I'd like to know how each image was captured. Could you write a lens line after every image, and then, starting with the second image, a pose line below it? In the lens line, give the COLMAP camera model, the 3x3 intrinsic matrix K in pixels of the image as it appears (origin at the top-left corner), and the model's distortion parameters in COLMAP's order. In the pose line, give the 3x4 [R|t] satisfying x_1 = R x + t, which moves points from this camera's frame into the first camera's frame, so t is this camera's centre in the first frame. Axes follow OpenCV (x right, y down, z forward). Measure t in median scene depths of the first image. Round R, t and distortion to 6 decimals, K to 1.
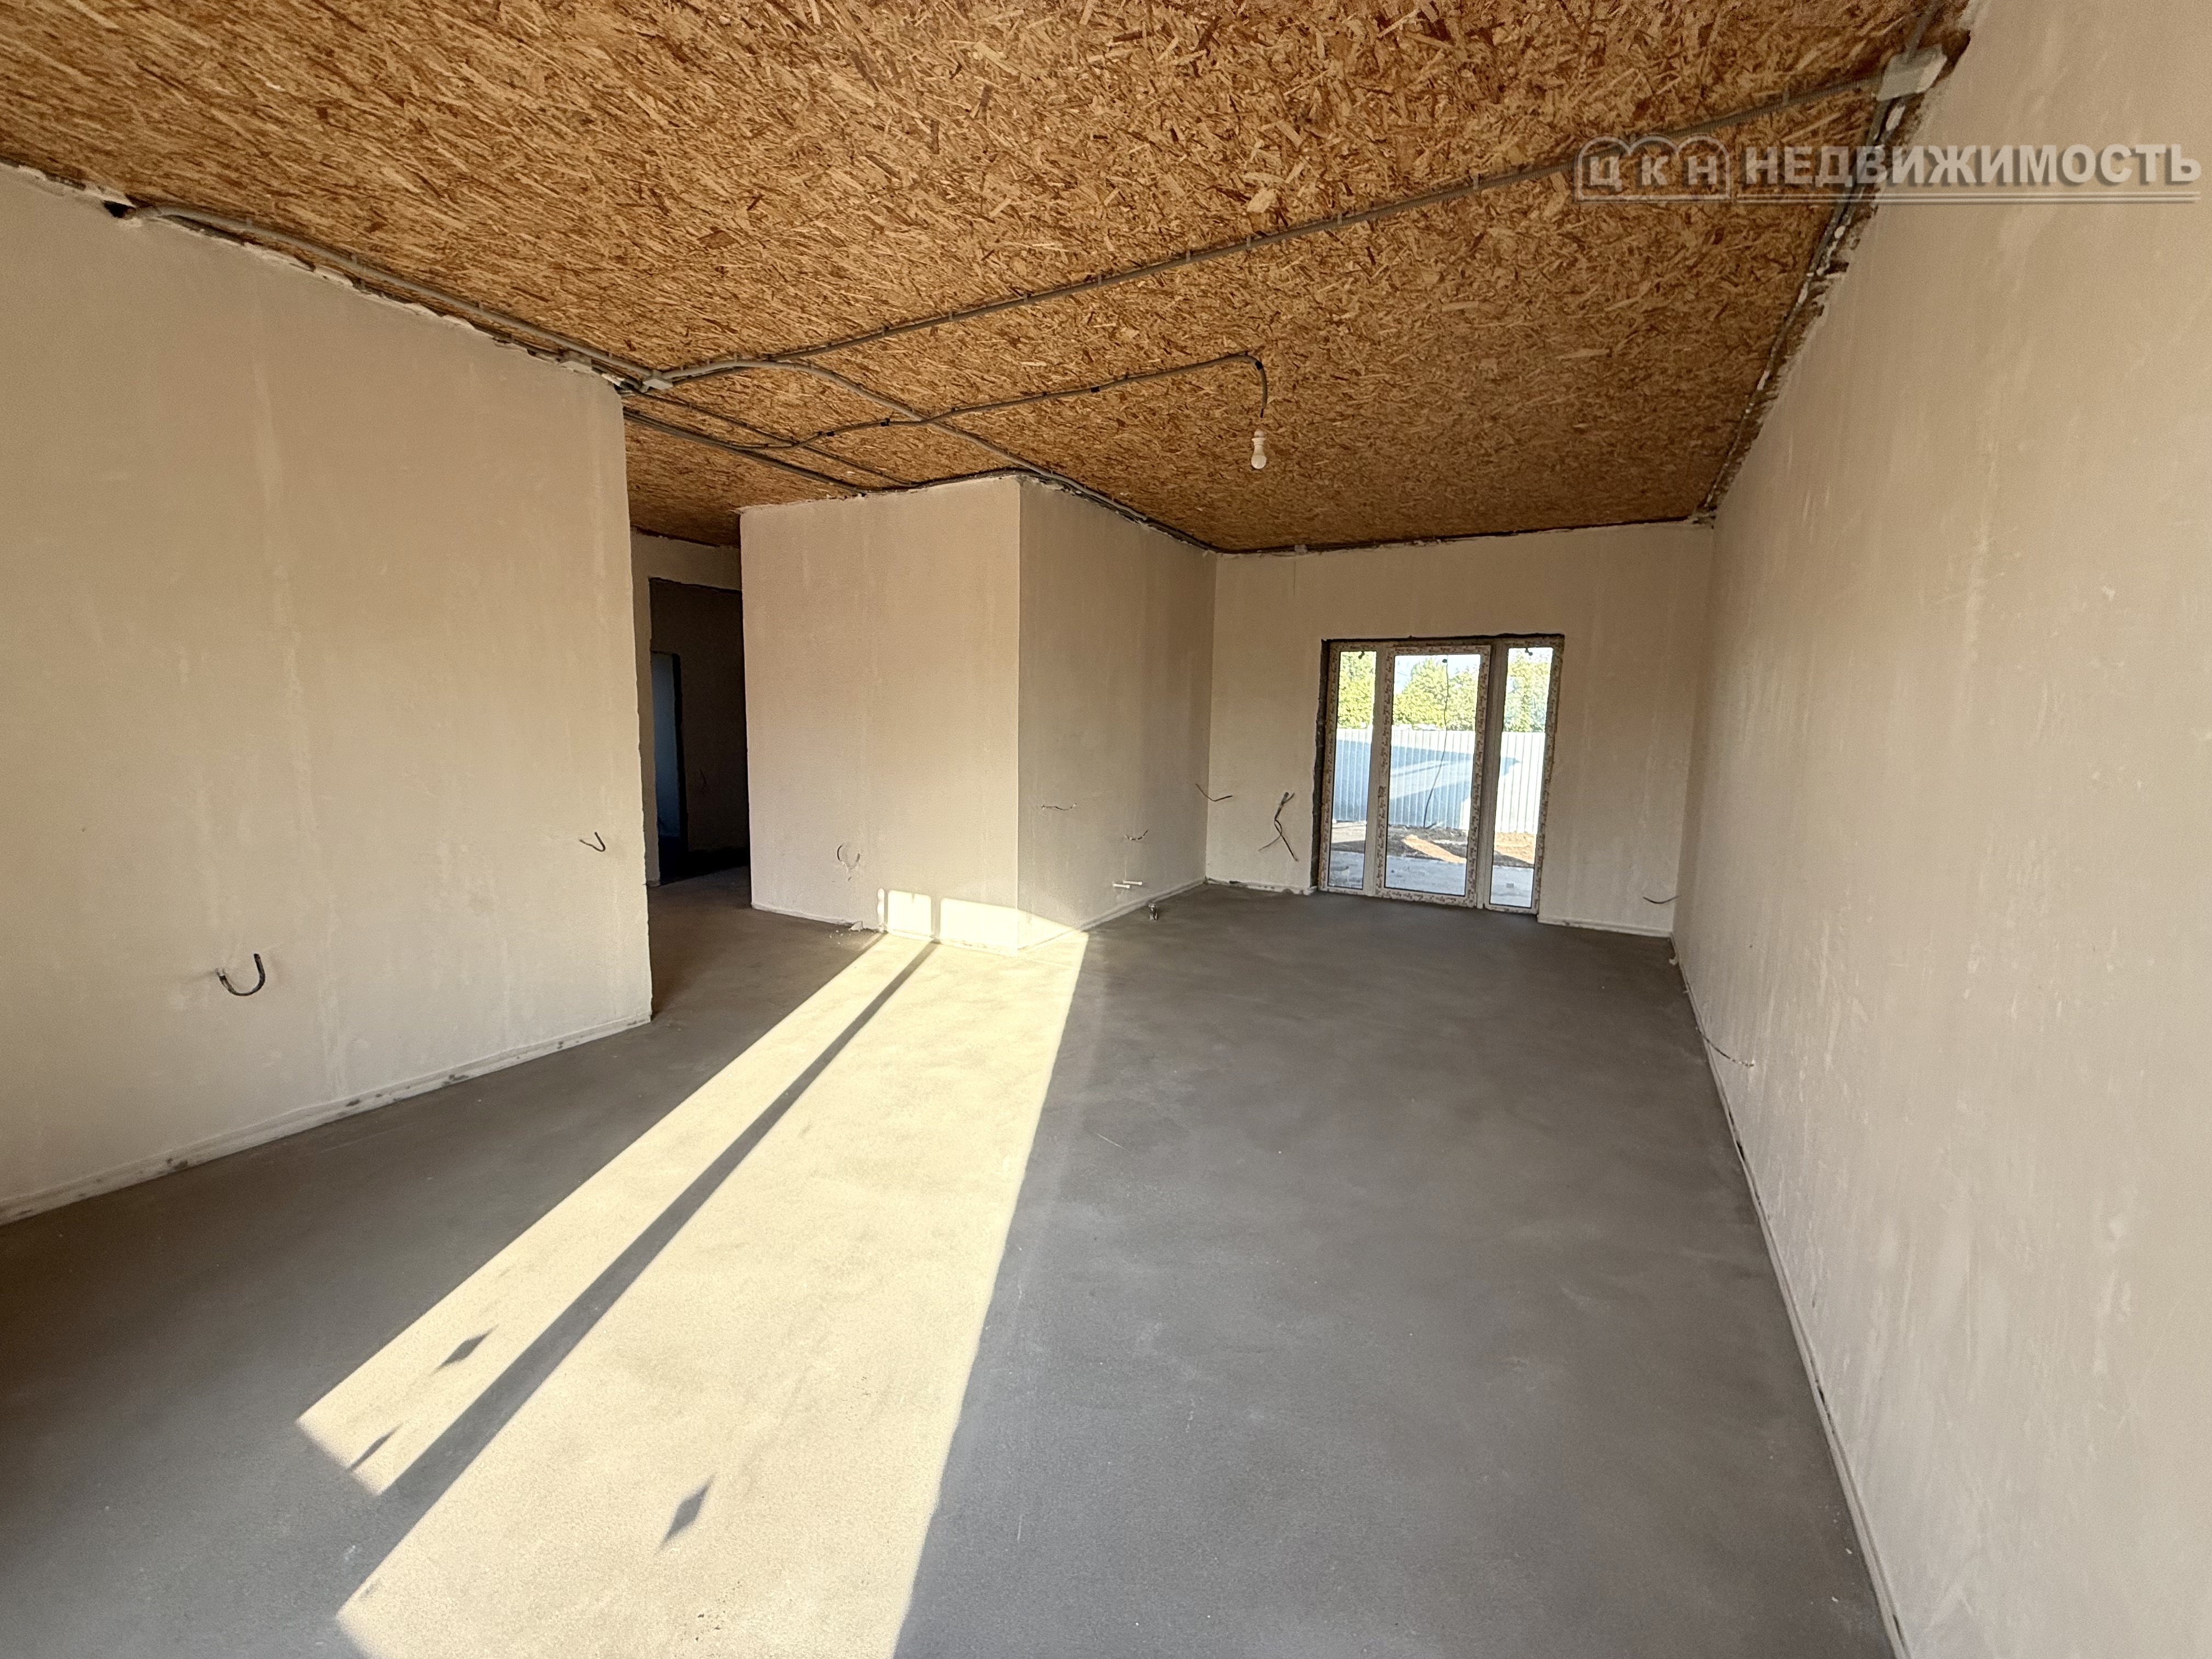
lens RADIAL K [[877.2, 0, 1089.4], [0, 877.2, 829.9], [0, 0, 1]] dist [-0.000369, -0.000184]
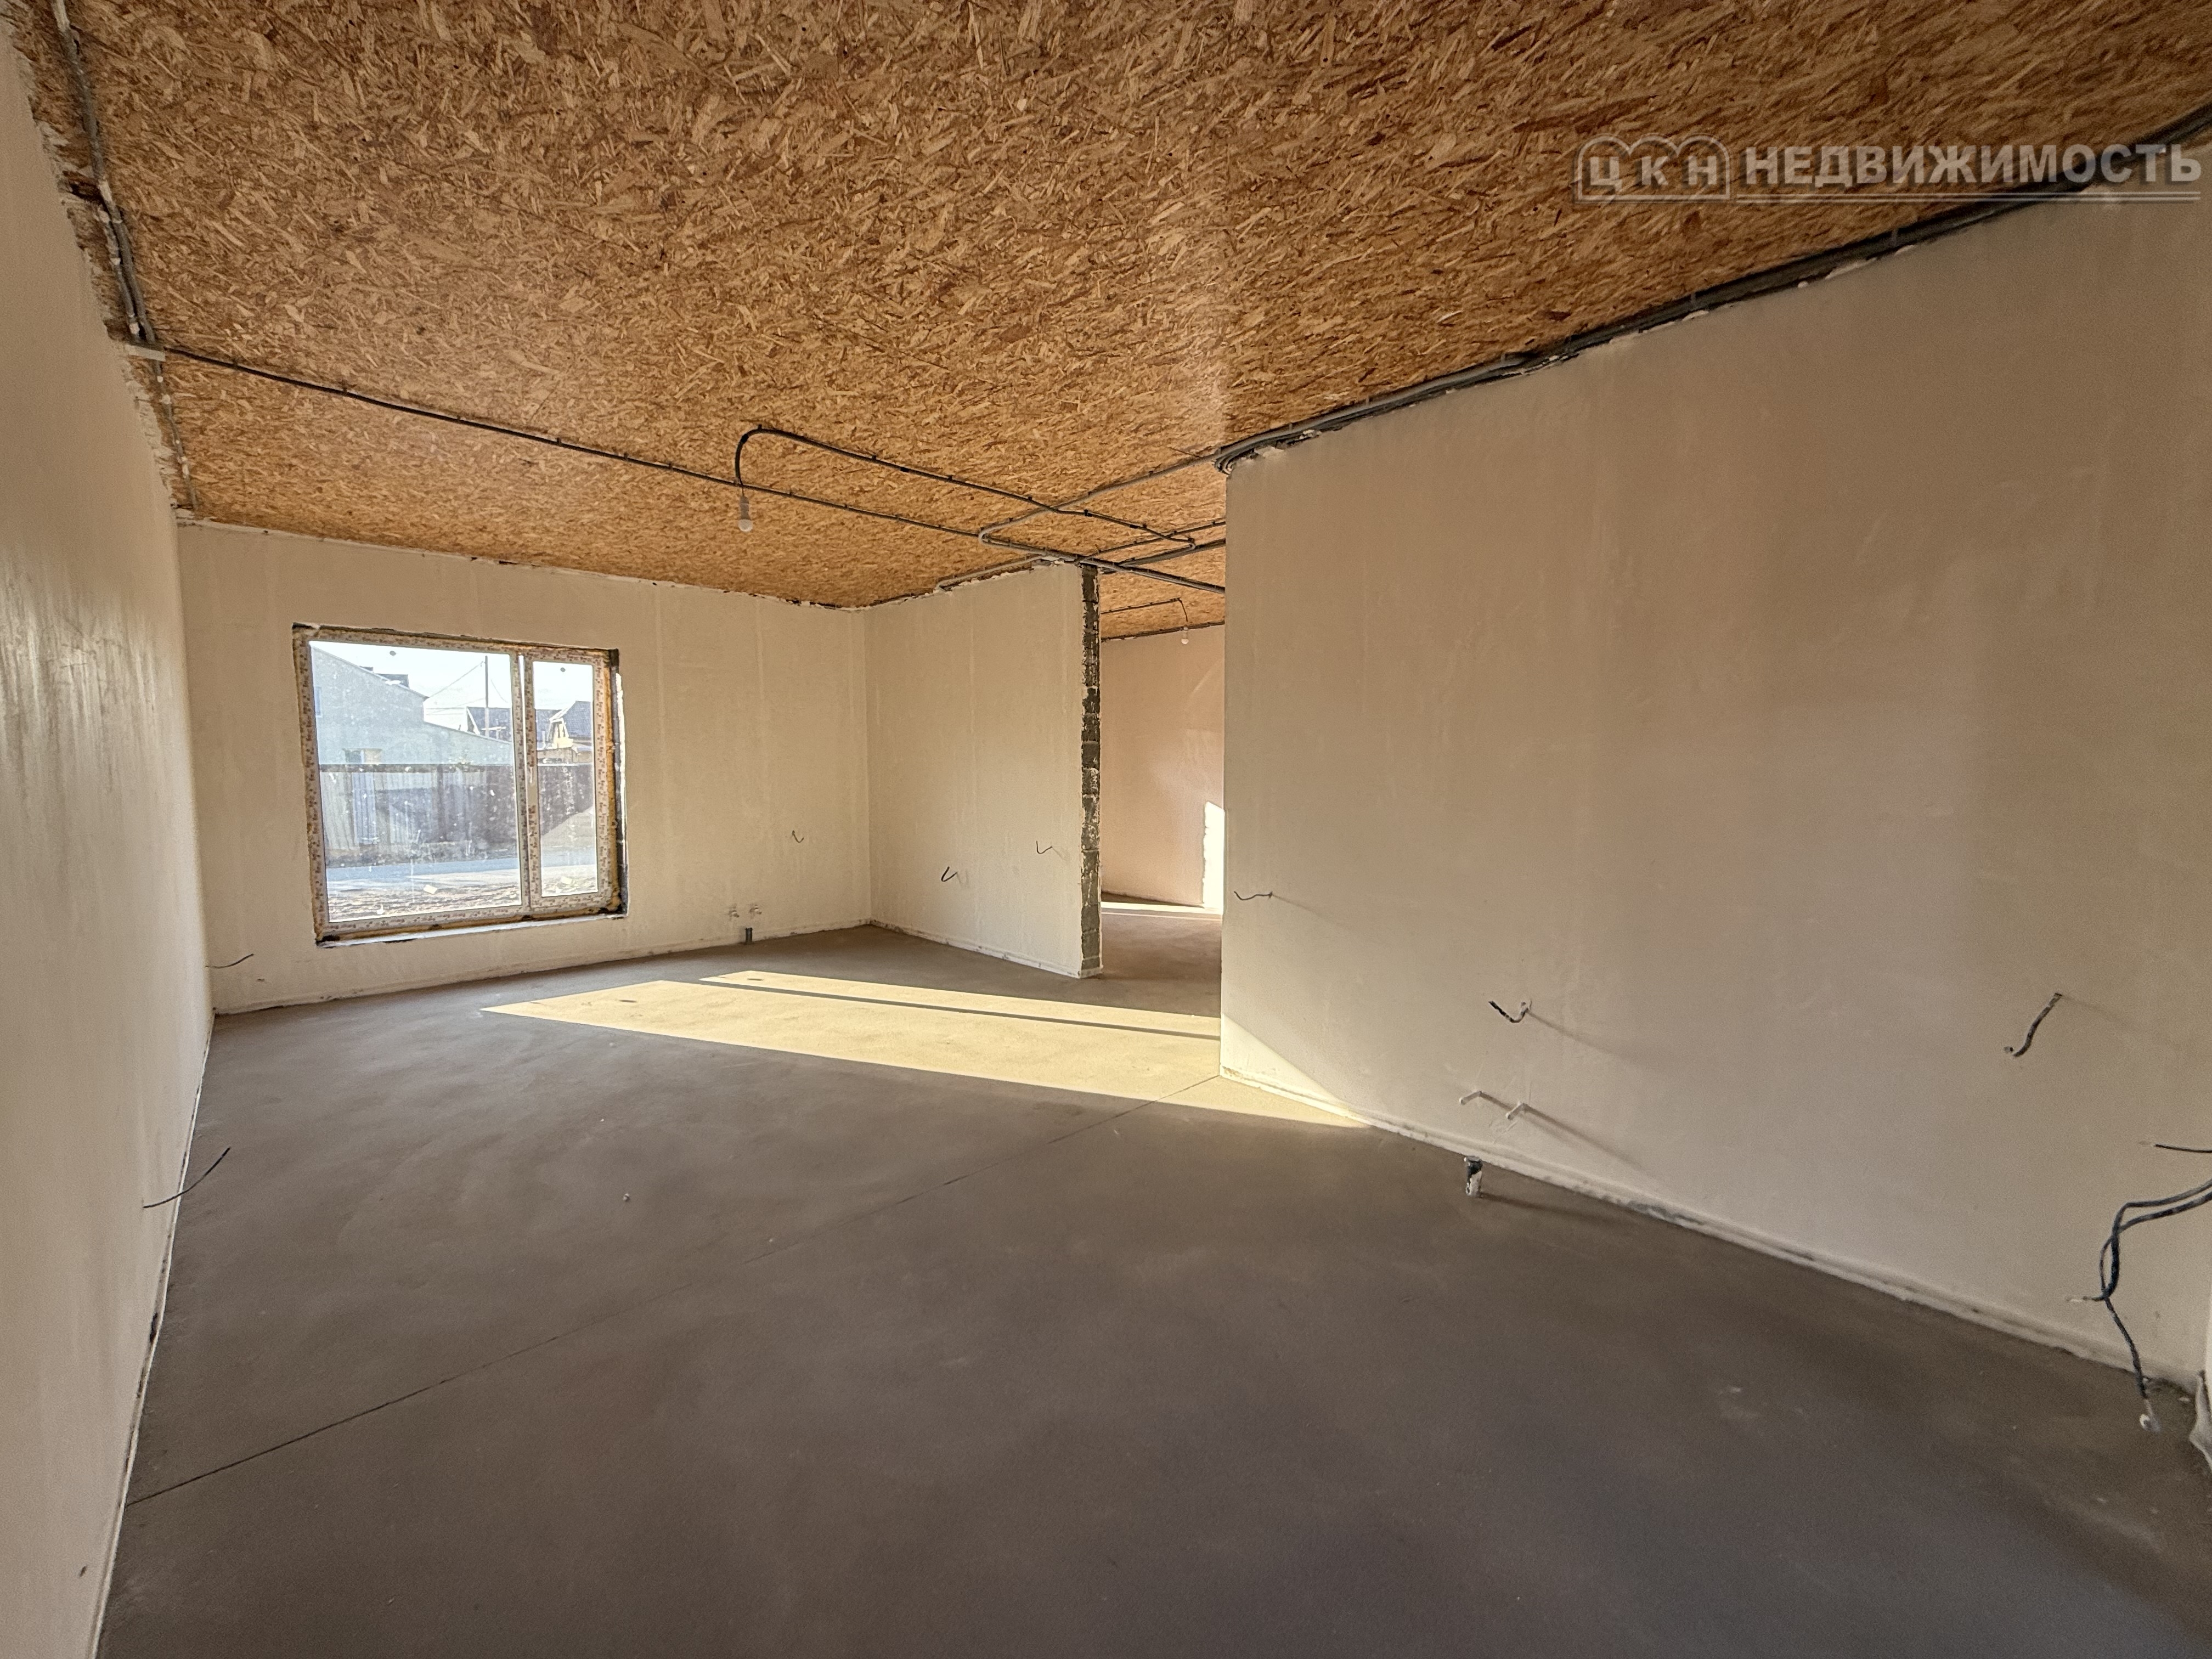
lens RADIAL K [[882.7, 0, 1106.0], [0, 882.7, 829.5], [0, 0, 1]] dist [0.000110, -0.000031]
pose [[-0.277500, 0.055178, -0.959140, 0.891208], [-0.128507, 0.987246, 0.093975, -0.172237], [0.952092, 0.149334, -0.266870, 1.403445]]
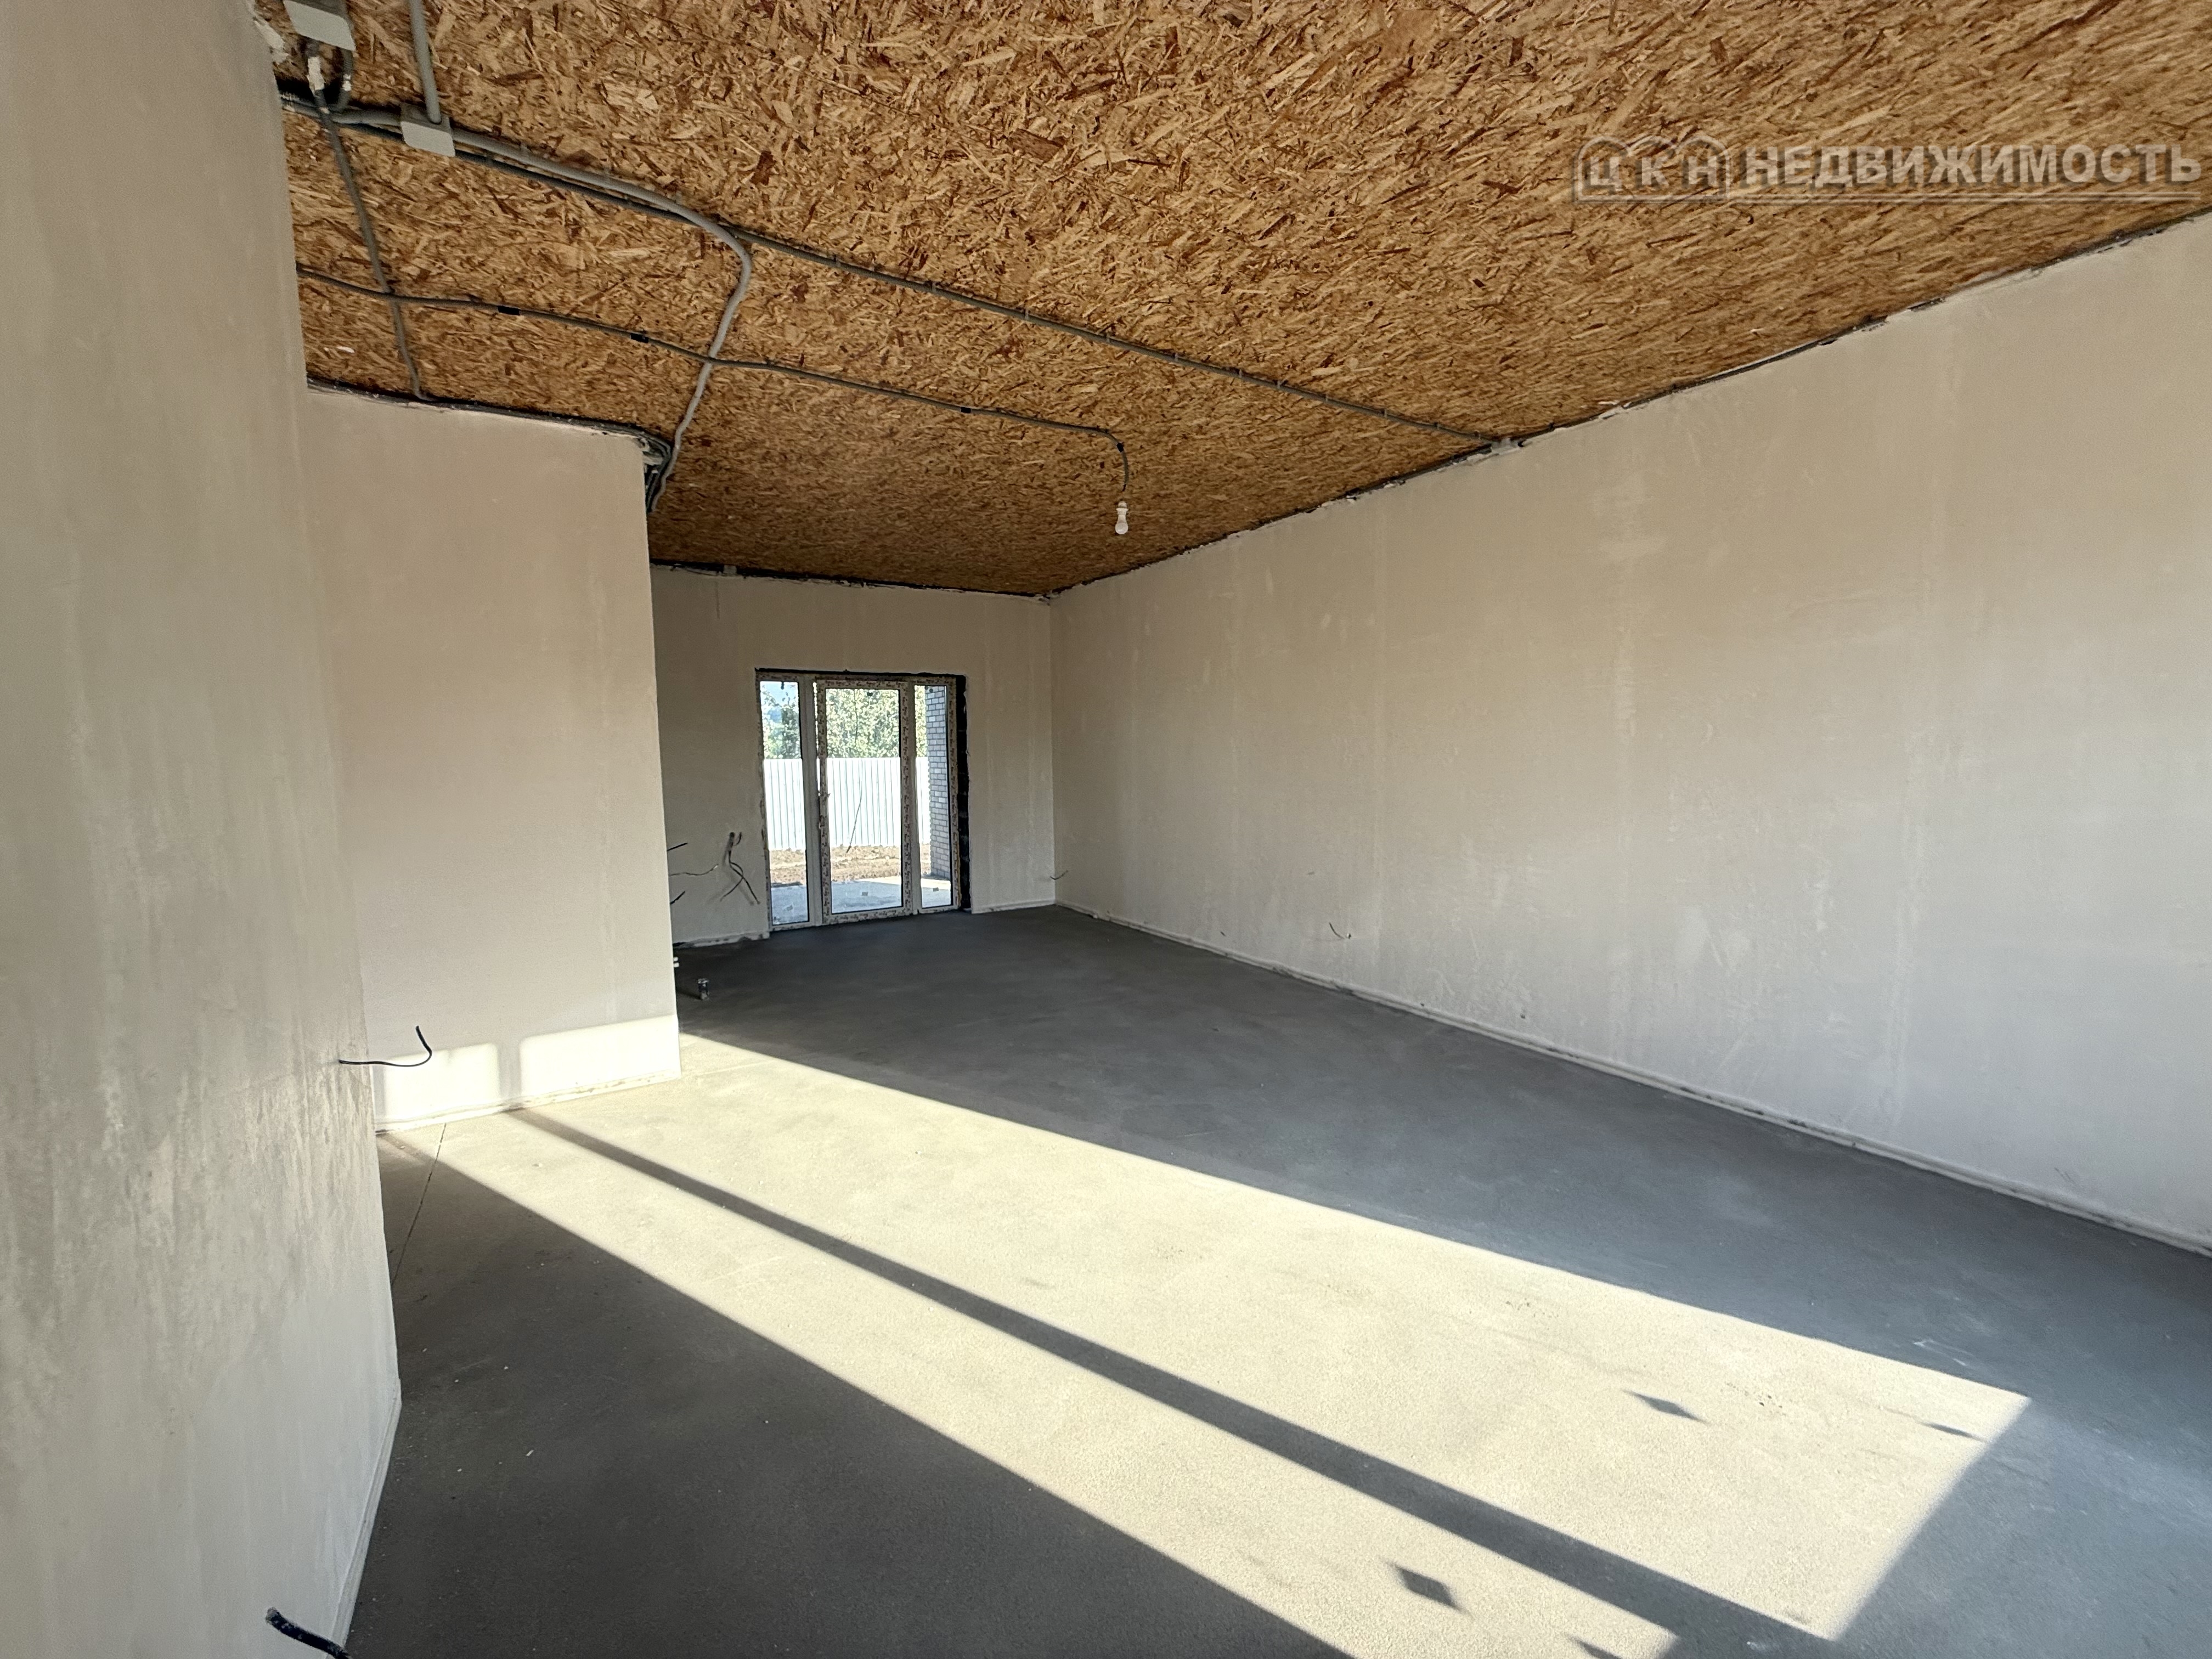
lens RADIAL K [[885.9, 0, 1097.3], [0, 885.9, 827.2], [0, 0, 1]] dist [0.002400, -0.000397]
pose [[0.481598, -0.104905, 0.870091, -0.711324], [0.136766, 0.989643, 0.043618, -0.066336], [-0.865655, 0.097992, 0.490957, 0.392450]]
